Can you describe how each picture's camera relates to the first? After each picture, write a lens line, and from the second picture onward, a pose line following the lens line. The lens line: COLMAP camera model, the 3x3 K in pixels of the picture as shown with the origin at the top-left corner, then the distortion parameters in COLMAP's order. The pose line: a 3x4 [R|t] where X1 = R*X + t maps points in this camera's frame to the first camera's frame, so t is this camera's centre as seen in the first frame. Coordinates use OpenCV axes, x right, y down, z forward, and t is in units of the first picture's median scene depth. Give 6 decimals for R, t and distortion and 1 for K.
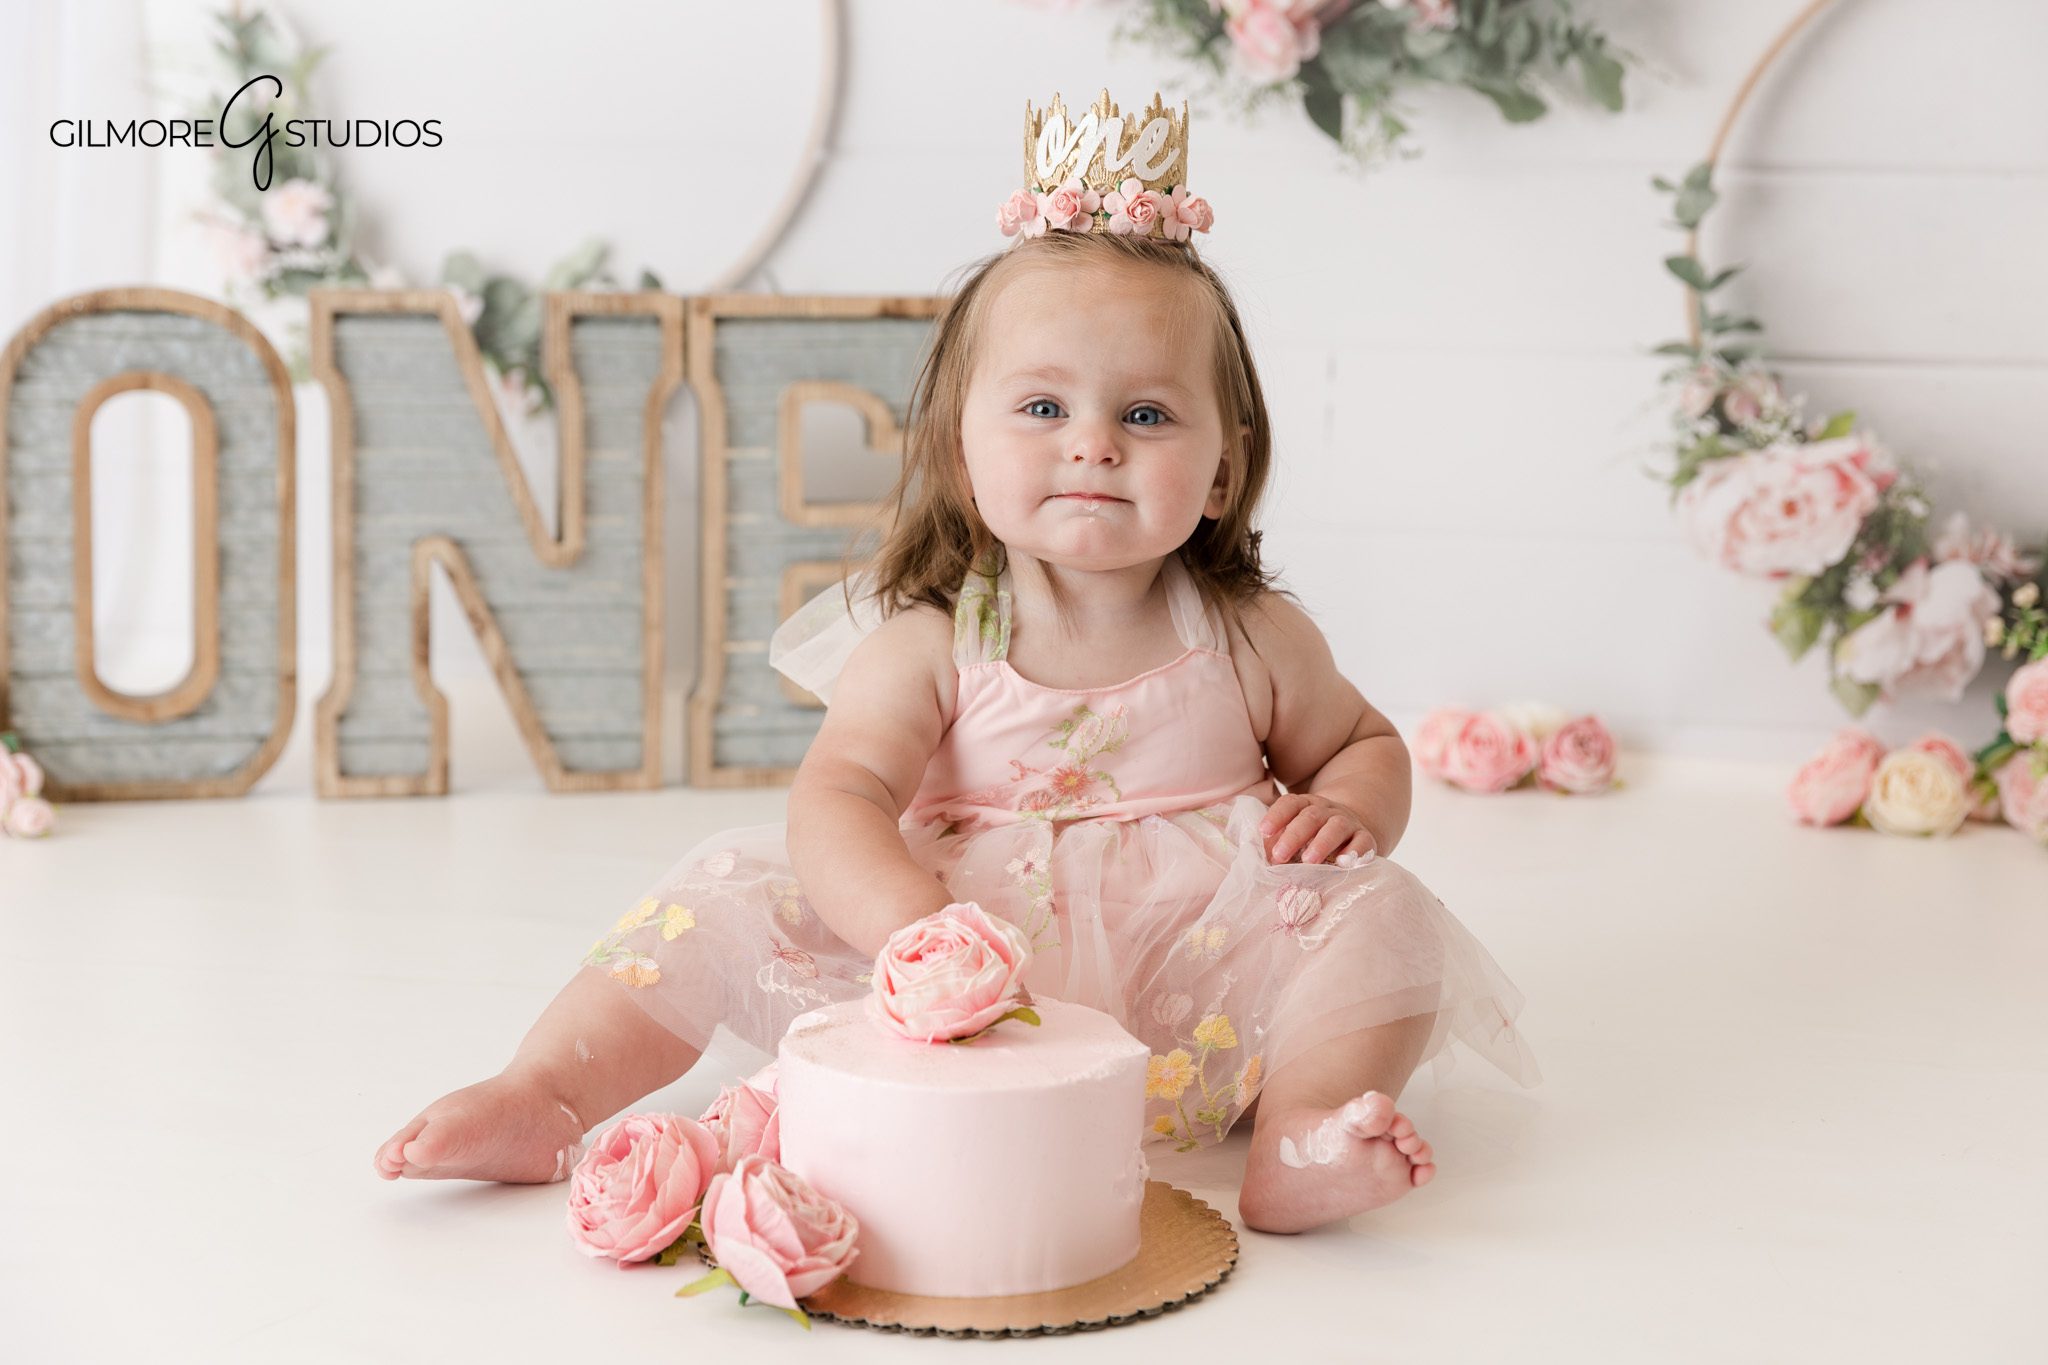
lens RADIAL K [[3360.8, 0, 1024.0], [0, 3360.8, 682.5], [0, 0, 1]] dist [-0.002488, -0.012483]
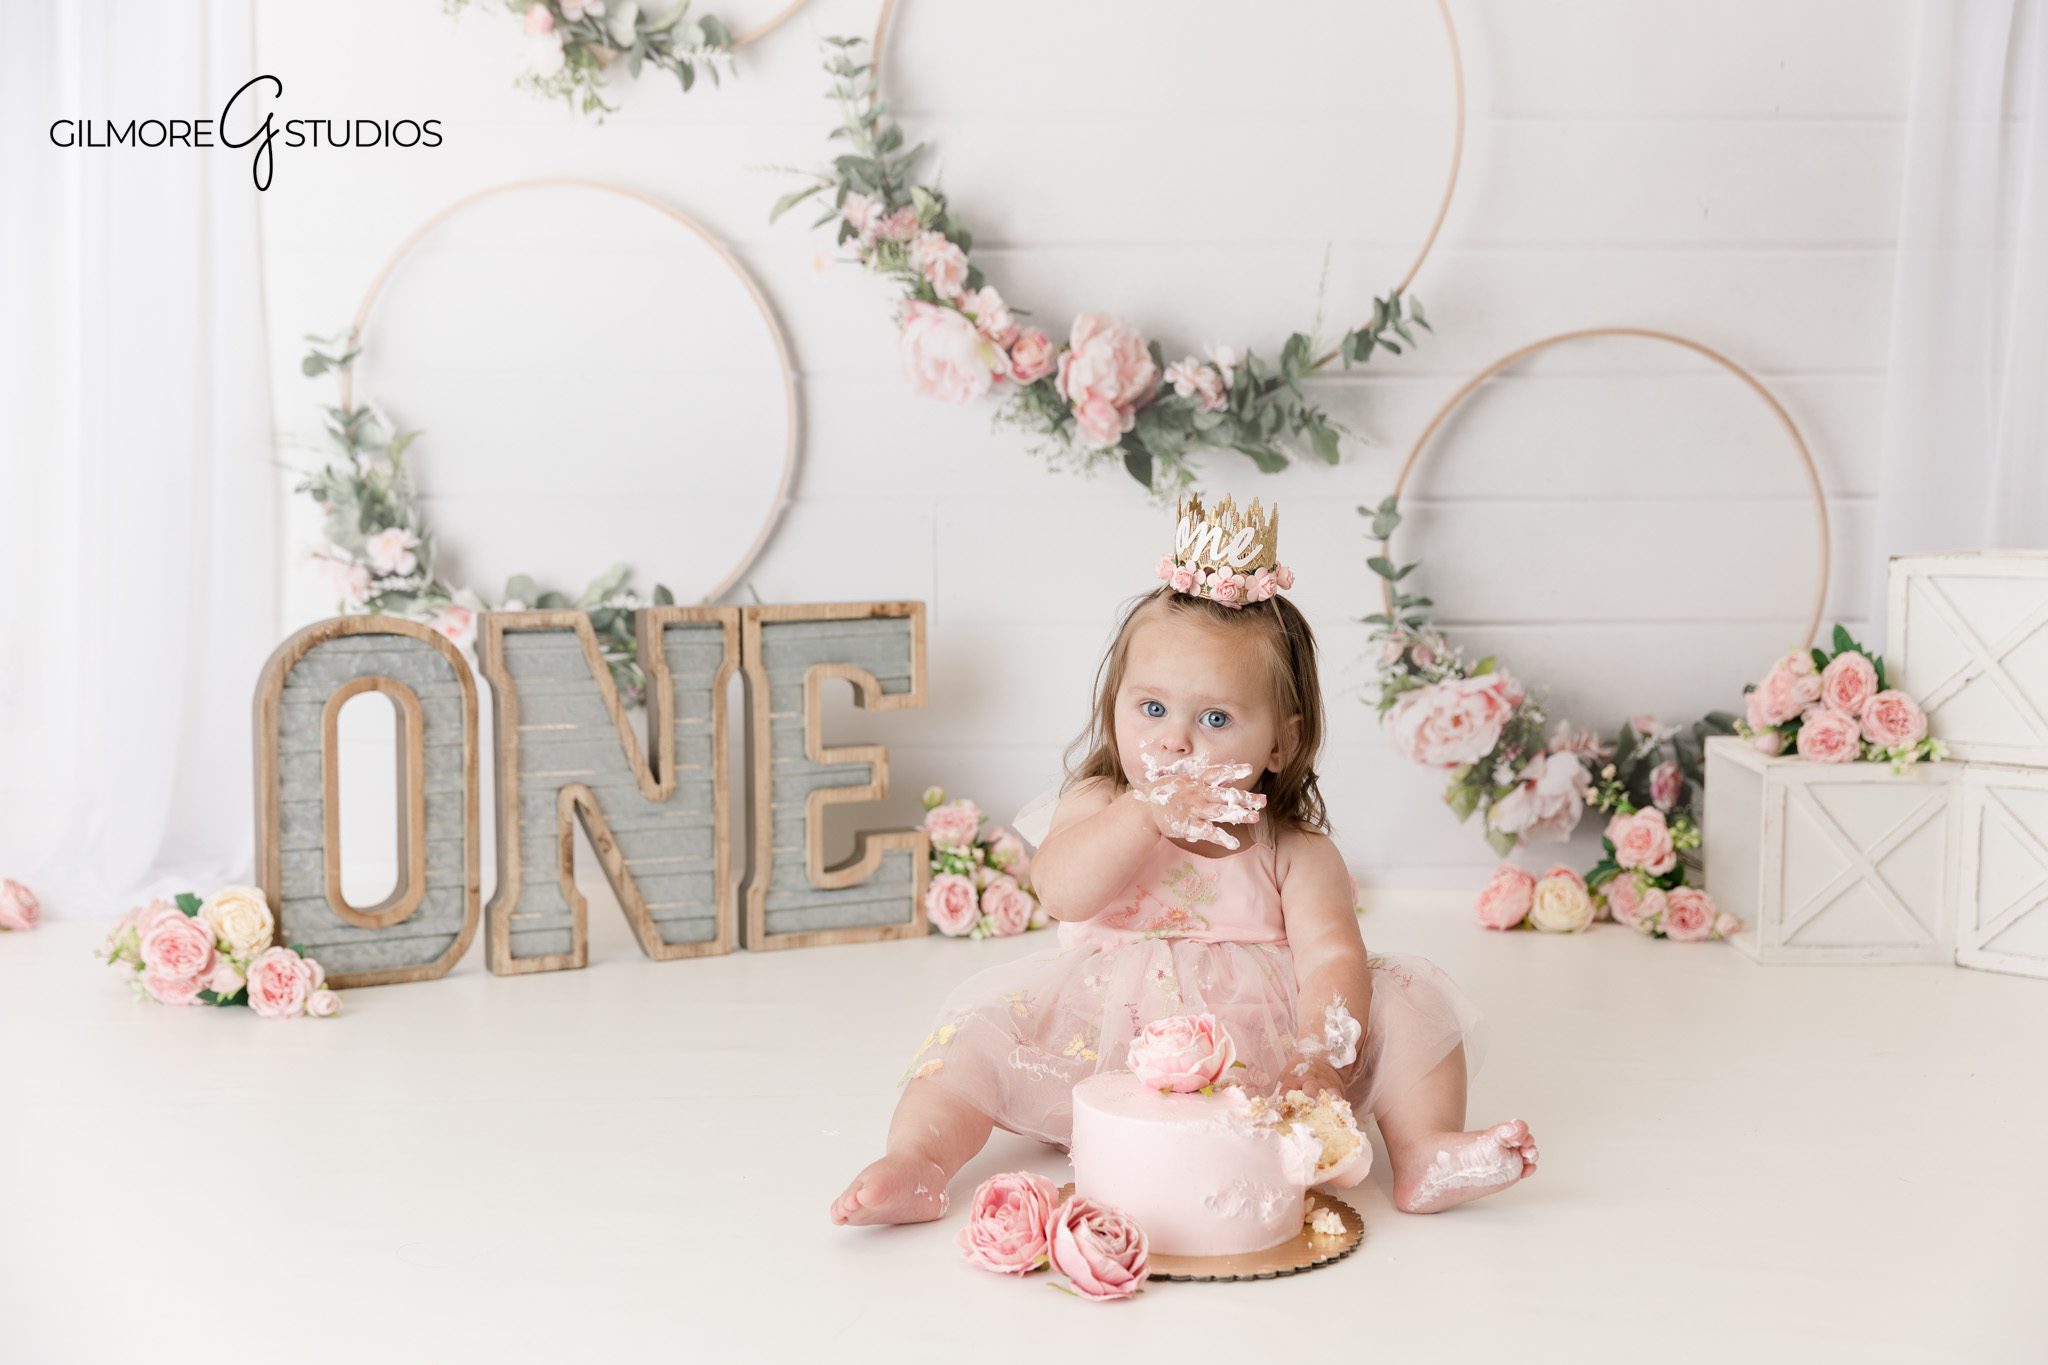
lens RADIAL K [[2527.4, 0, 1018.6], [0, 2527.4, 701.4], [0, 0, 1]] dist [-0.000493, -0.027202]
pose [[0.976864, -0.041115, 0.209871, -0.206673], [0.051366, 0.997727, -0.043627, -0.021341], [-0.207600, 0.053398, 0.976755, -0.074990]]
